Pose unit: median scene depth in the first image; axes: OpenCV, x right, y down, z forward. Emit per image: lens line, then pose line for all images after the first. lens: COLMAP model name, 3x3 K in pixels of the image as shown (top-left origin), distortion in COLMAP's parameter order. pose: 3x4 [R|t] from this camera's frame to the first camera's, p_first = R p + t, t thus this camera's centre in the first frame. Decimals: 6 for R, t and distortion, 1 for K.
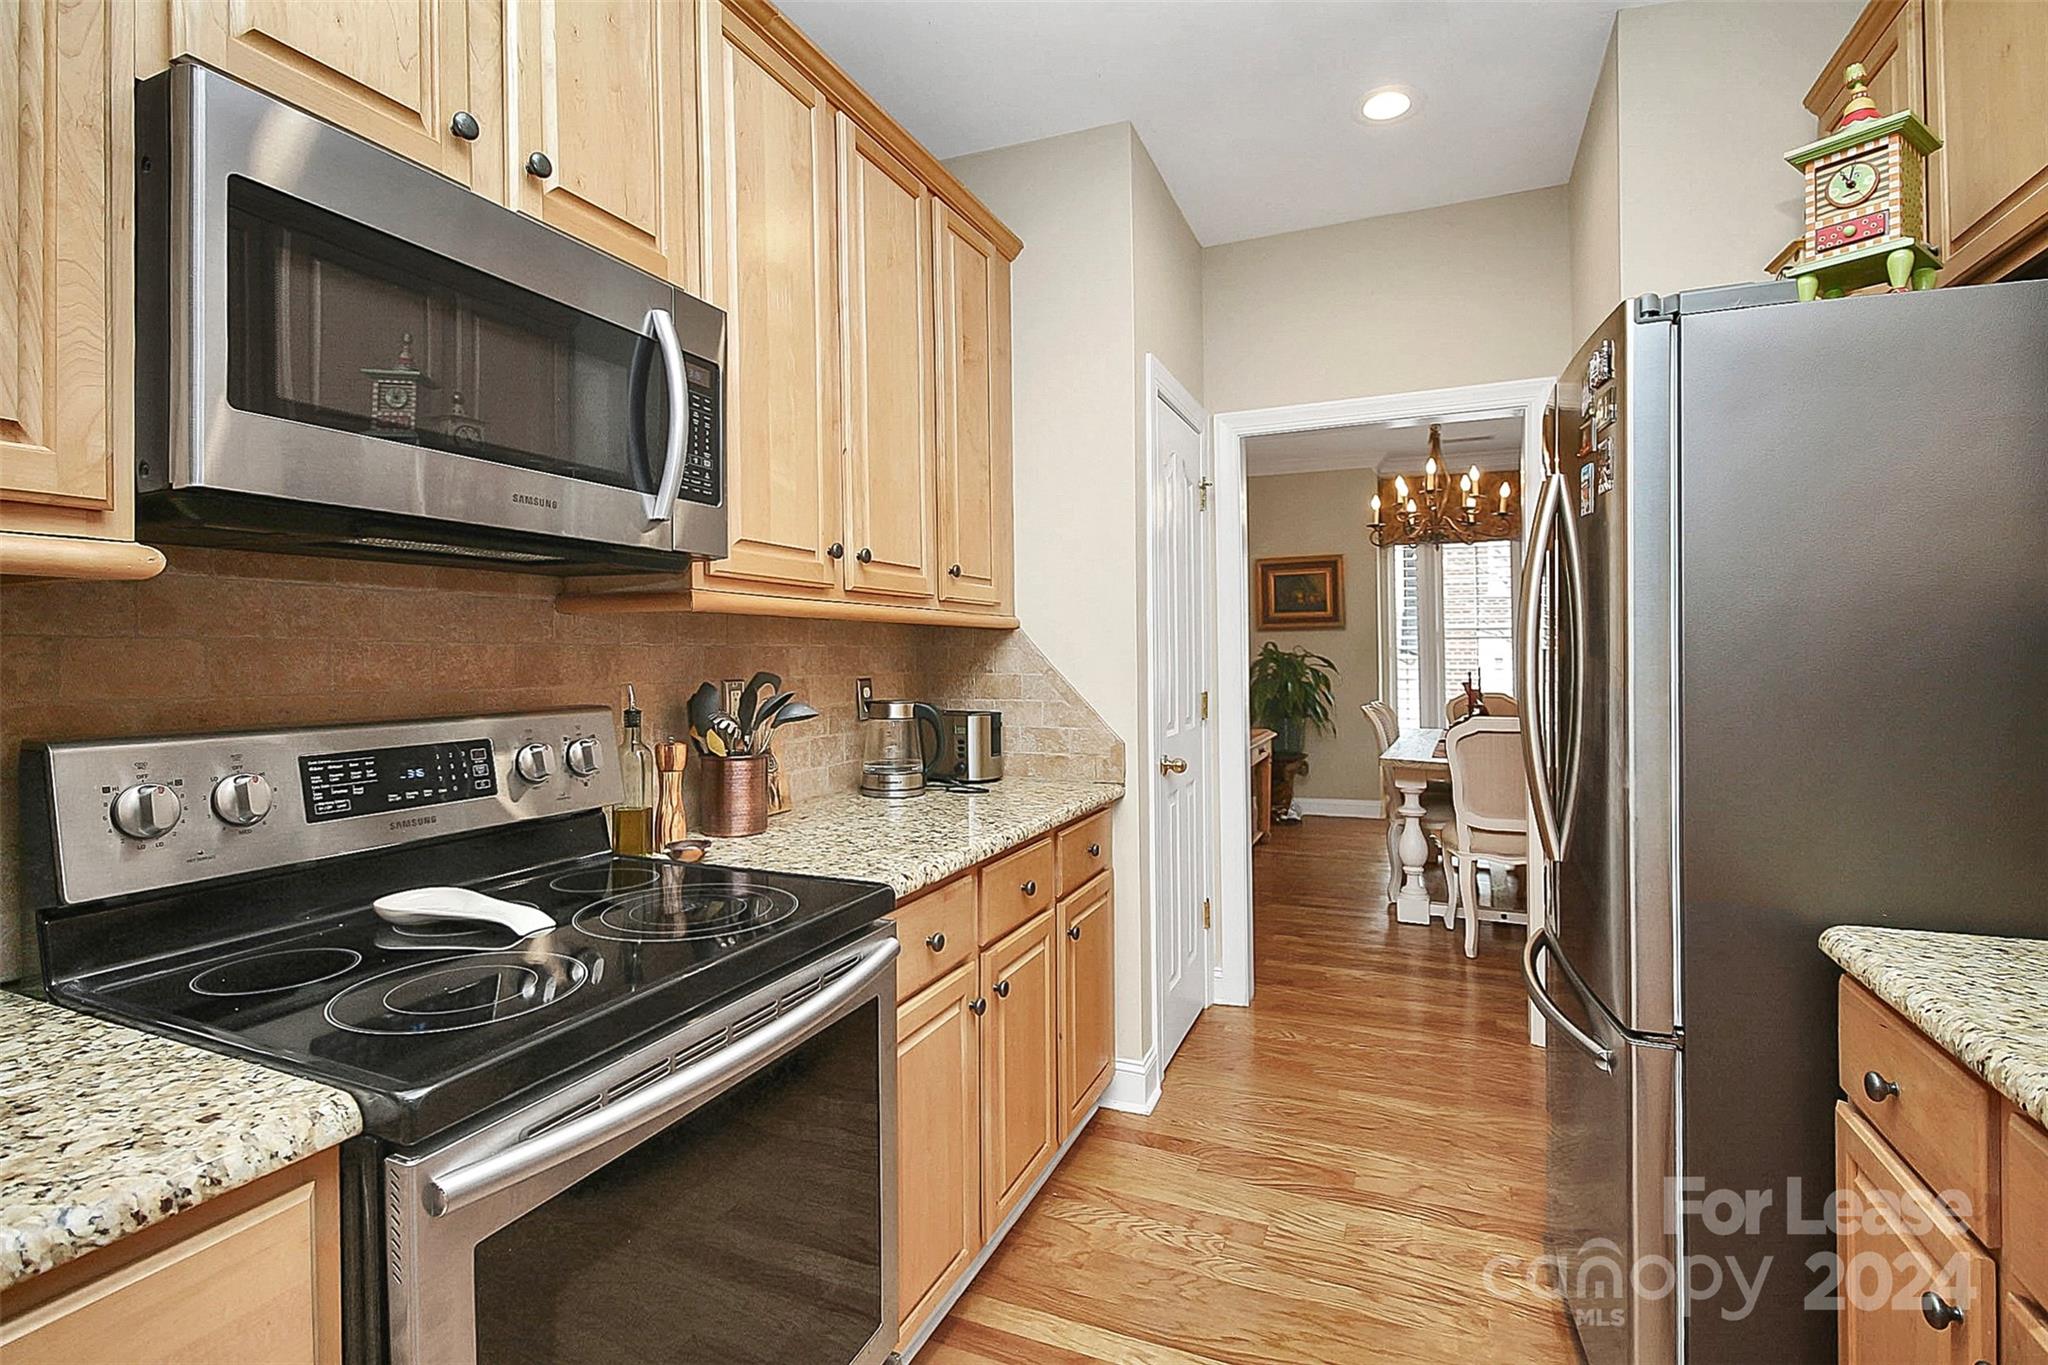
lens RADIAL K [[982.0, 0, 1018.8], [0, 982.0, 621.2], [0, 0, 1]] dist [0.001303, -0.000868]
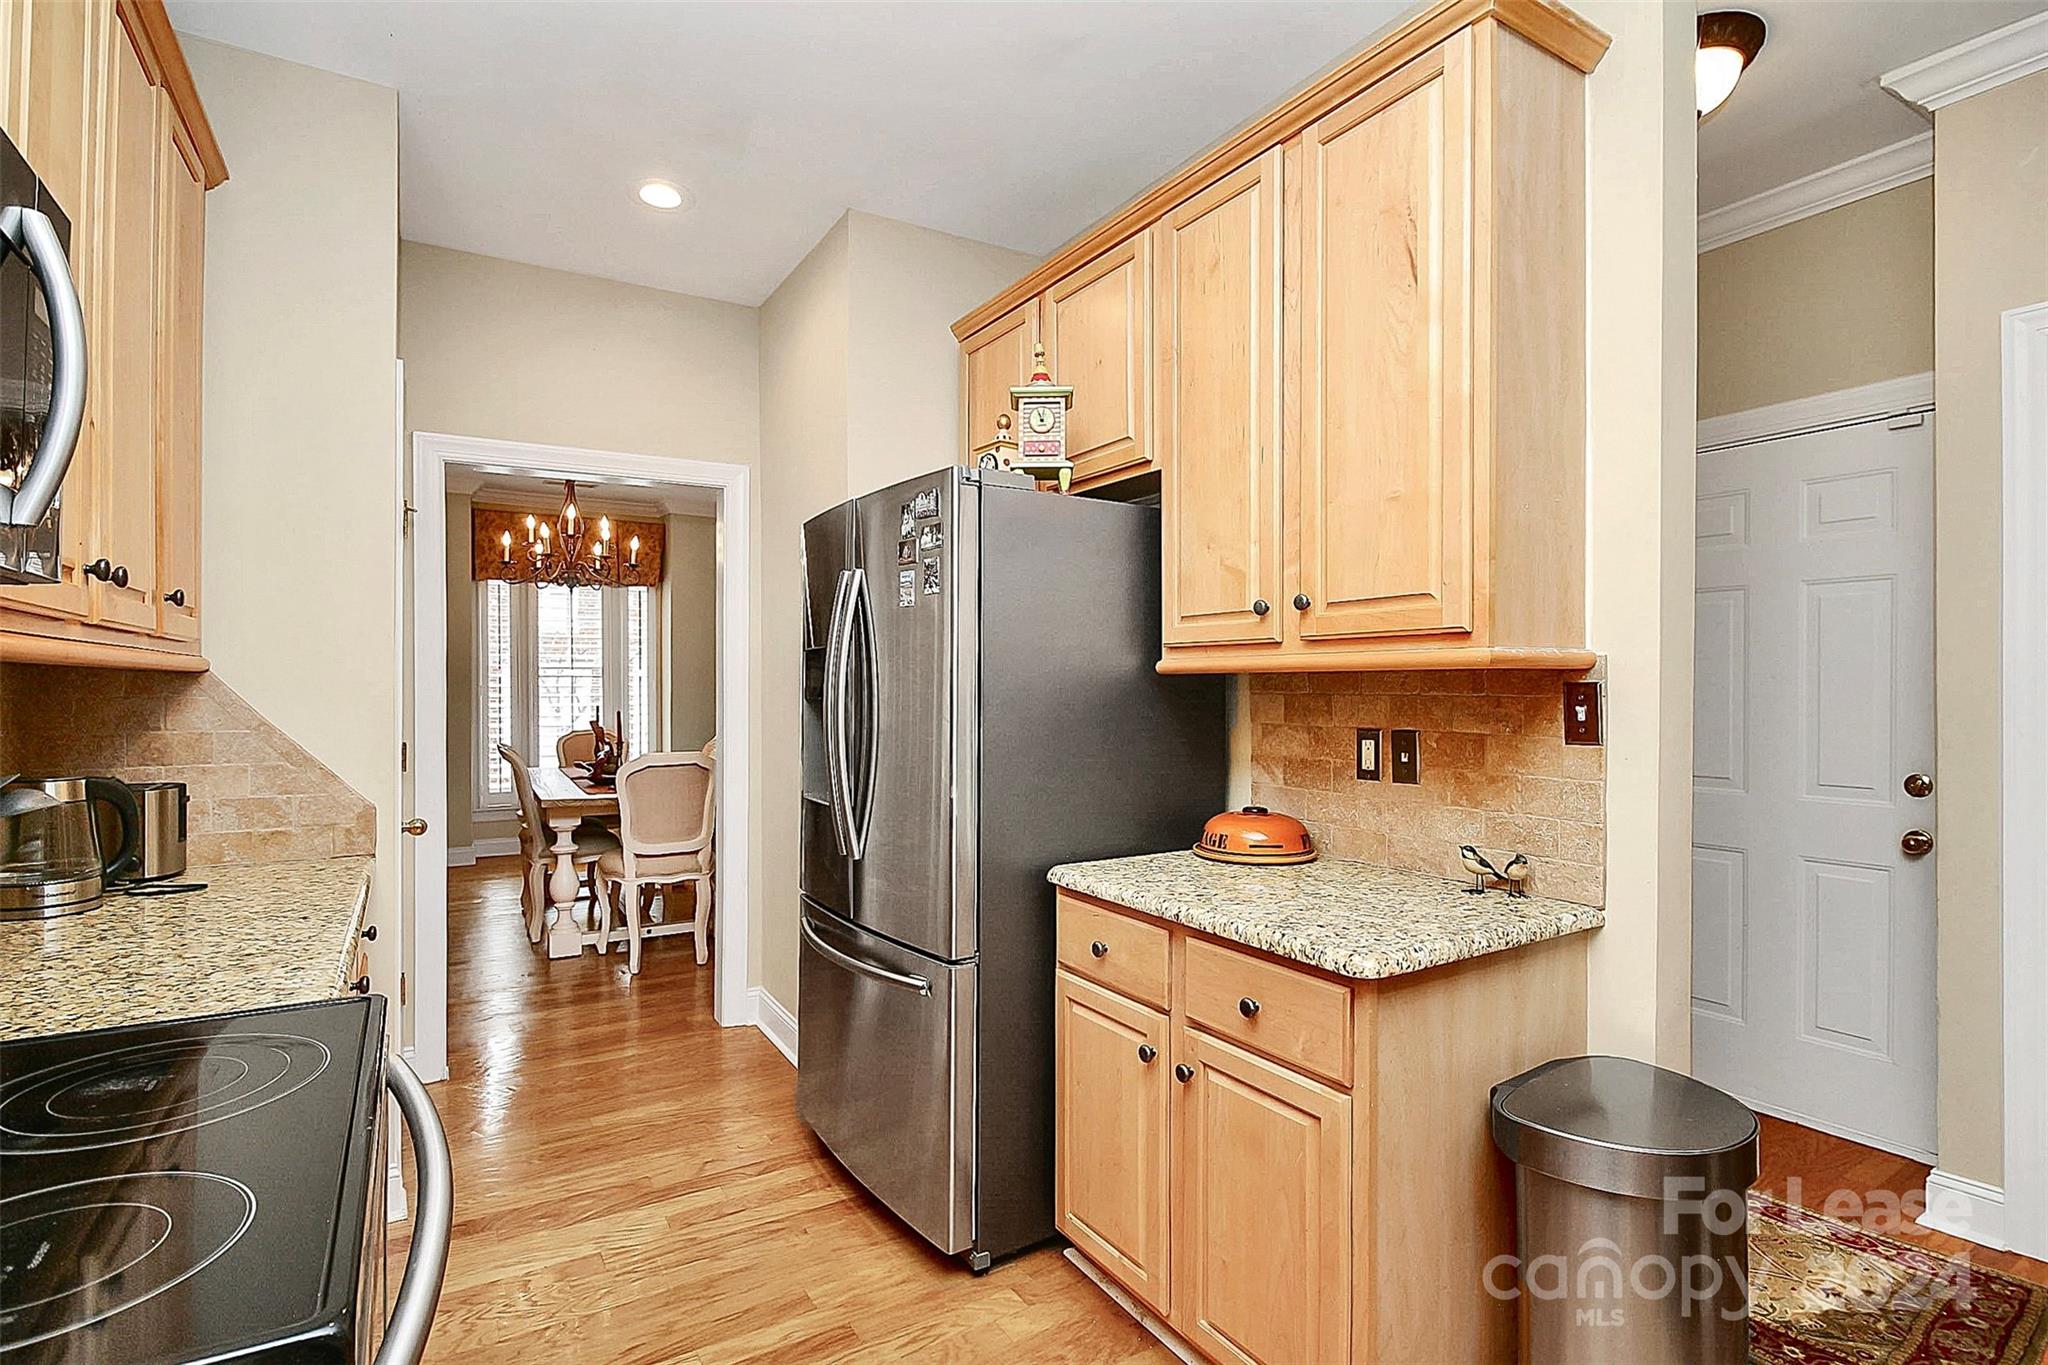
lens RADIAL K [[981.8, 0, 1023.8], [0, 981.8, 665.0], [0, 0, 1]] dist [-0.000927, -0.001660]
pose [[0.576557, 0.016879, 0.816883, -0.294447], [-0.026424, 0.999649, -0.002005, -0.015982], [-0.816630, -0.020429, 0.576800, 0.036574]]
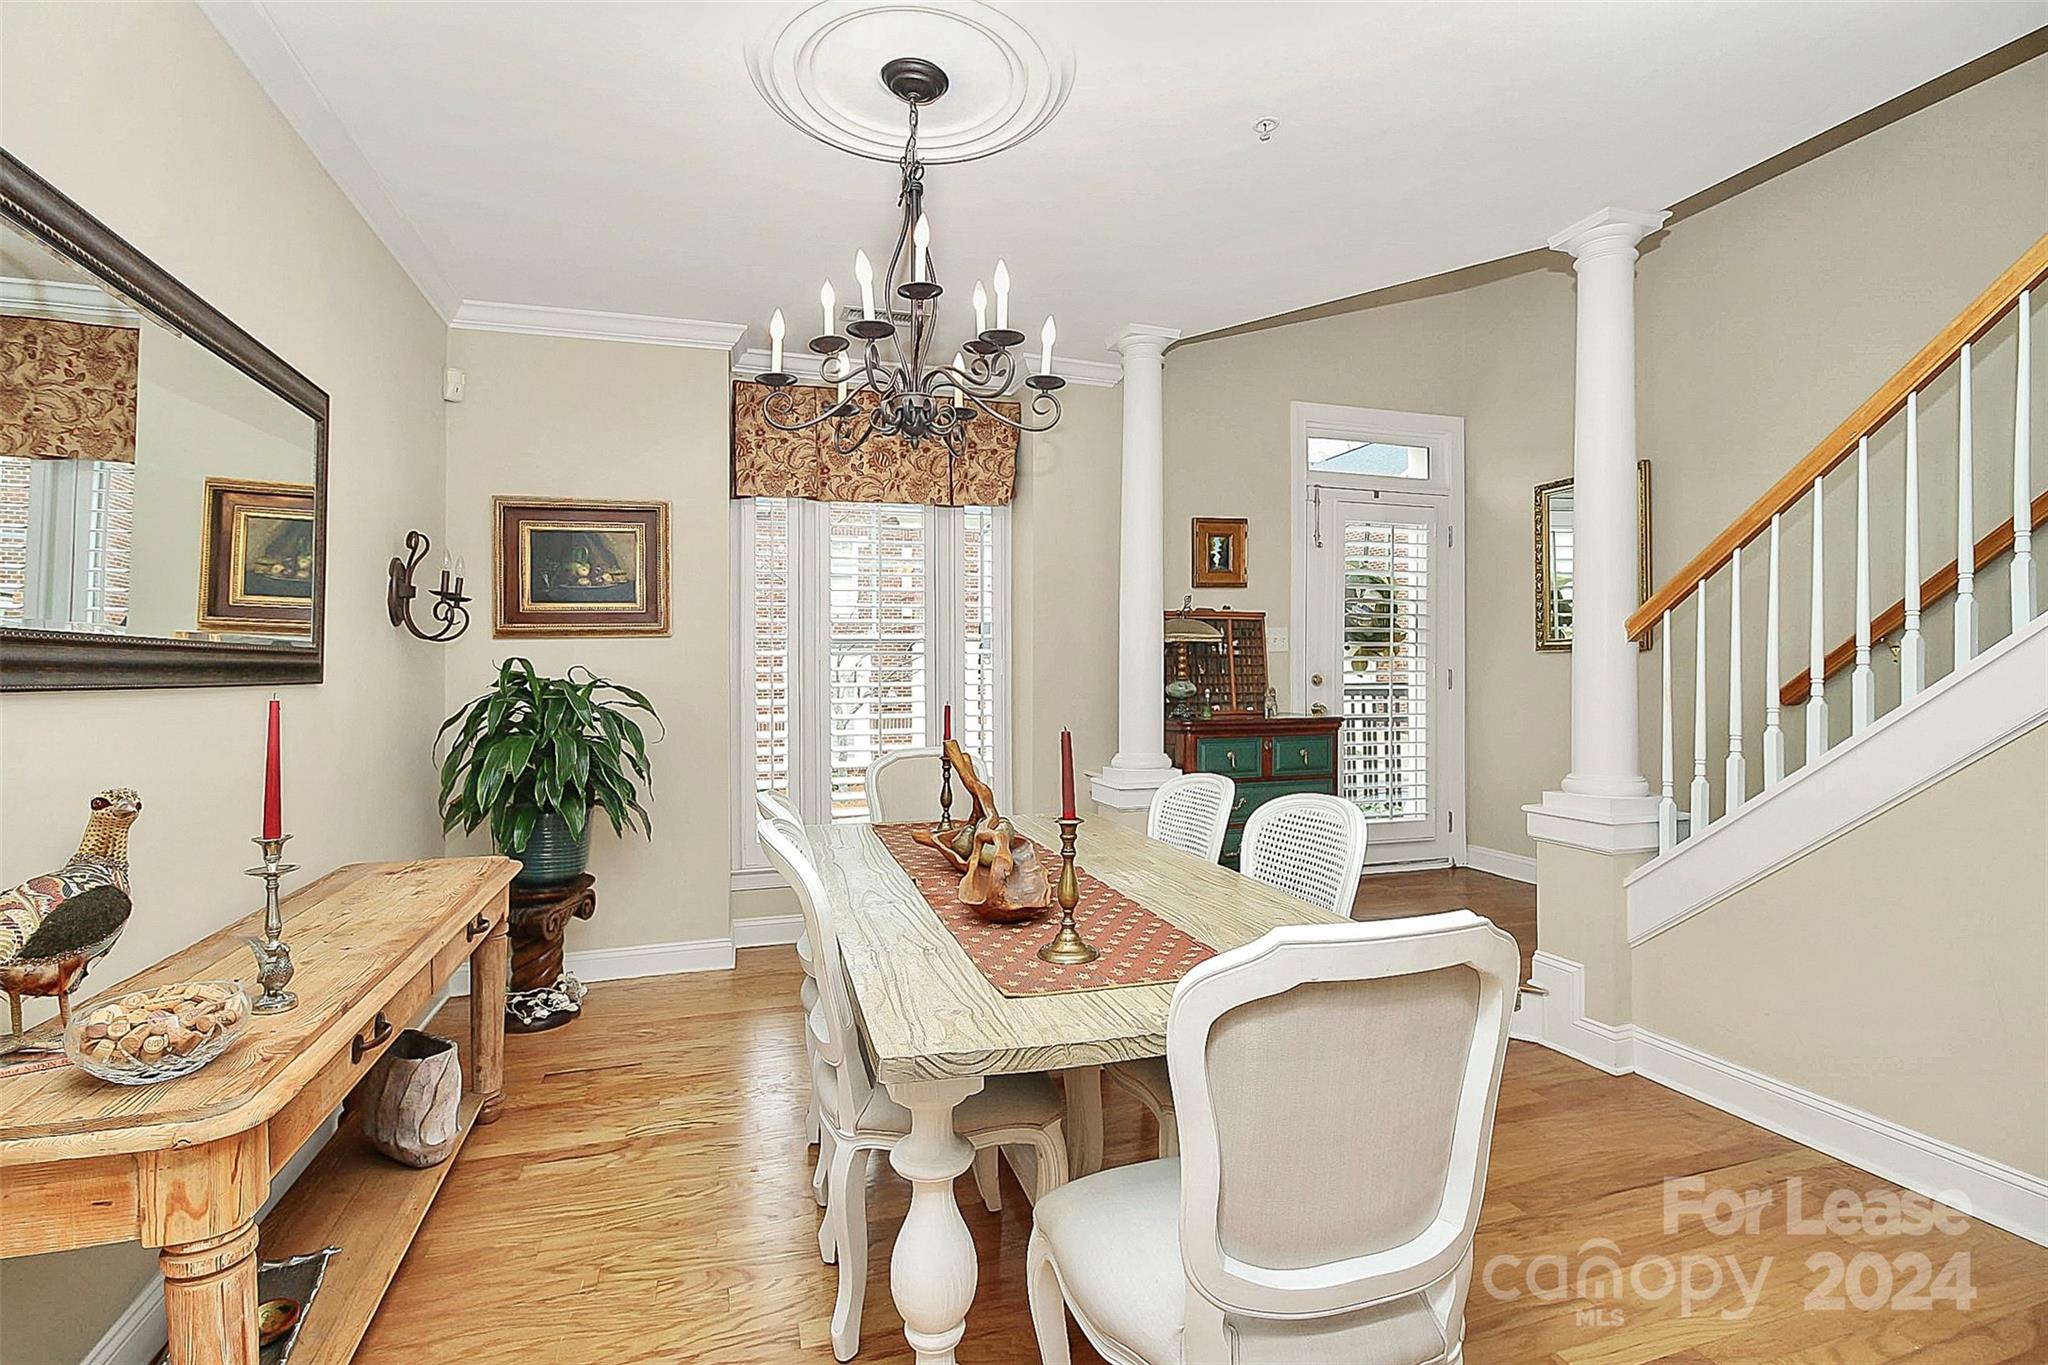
lens RADIAL K [[981.8, 0, 1023.8], [0, 981.8, 665.0], [0, 0, 1]] dist [-0.000927, -0.001660]
pose [[0.763448, 0.003204, 0.645862, 0.375163], [-0.018883, 0.999671, 0.017361, 0.032603], [-0.645593, -0.025449, 0.763257, 1.312980]]
